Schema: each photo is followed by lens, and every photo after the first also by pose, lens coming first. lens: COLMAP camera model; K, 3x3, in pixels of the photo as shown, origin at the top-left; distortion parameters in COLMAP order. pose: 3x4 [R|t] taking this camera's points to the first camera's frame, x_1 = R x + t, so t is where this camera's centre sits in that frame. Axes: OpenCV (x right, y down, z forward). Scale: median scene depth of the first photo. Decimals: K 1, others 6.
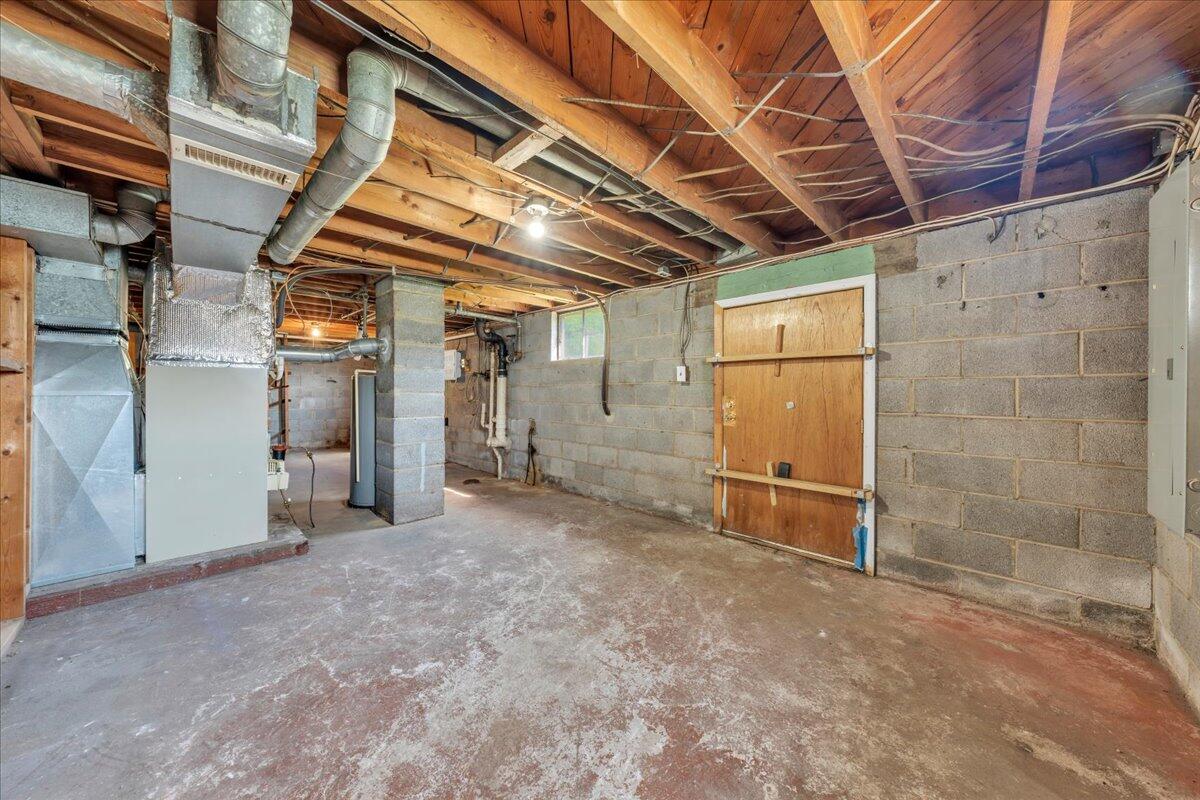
lens RADIAL K [[405.7, 0, 595.8], [0, 405.7, 394.2], [0, 0, 1]] dist [-0.000178, -0.000058]
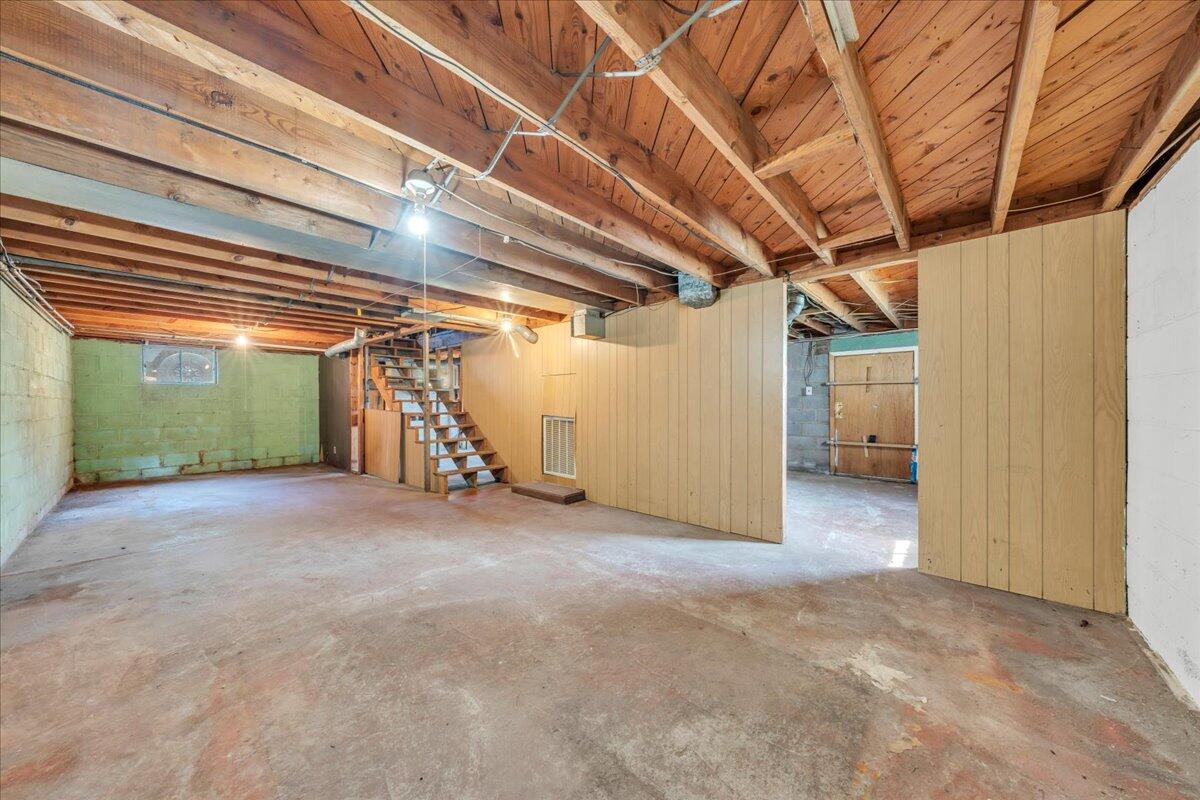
lens RADIAL K [[405.7, 0, 598.1], [0, 405.7, 403.3], [0, 0, 1]] dist [-0.000178, -0.000058]
pose [[0.998405, -0.012844, 0.054979, -1.116757], [0.012822, 0.999918, 0.000754, -0.008860], [-0.054984, -0.000048, 0.998487, -1.041244]]
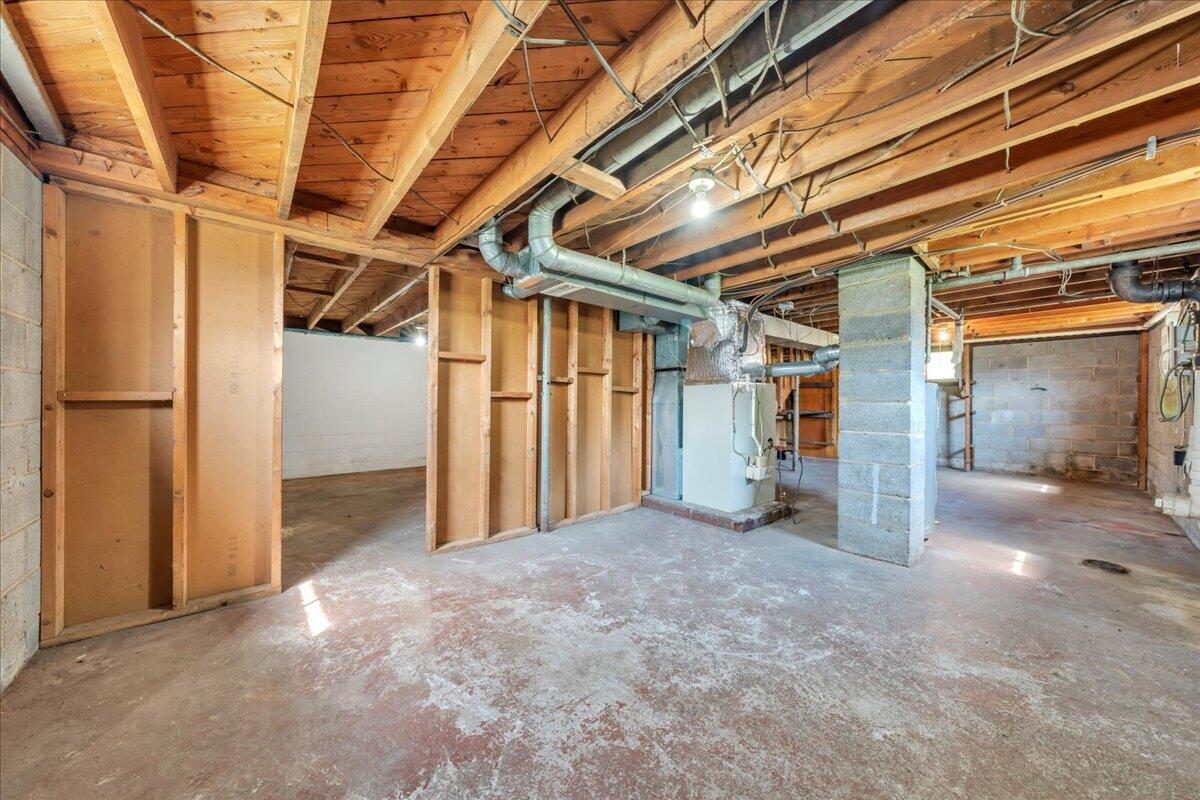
lens RADIAL K [[405.7, 0, 593.8], [0, 405.7, 398.2], [0, 0, 1]] dist [-0.000178, -0.000058]
pose [[-0.094673, -0.011999, -0.995436, 0.705545], [-0.008107, 0.999903, -0.011282, 0.003536], [0.995475, 0.007002, -0.094761, 0.844670]]
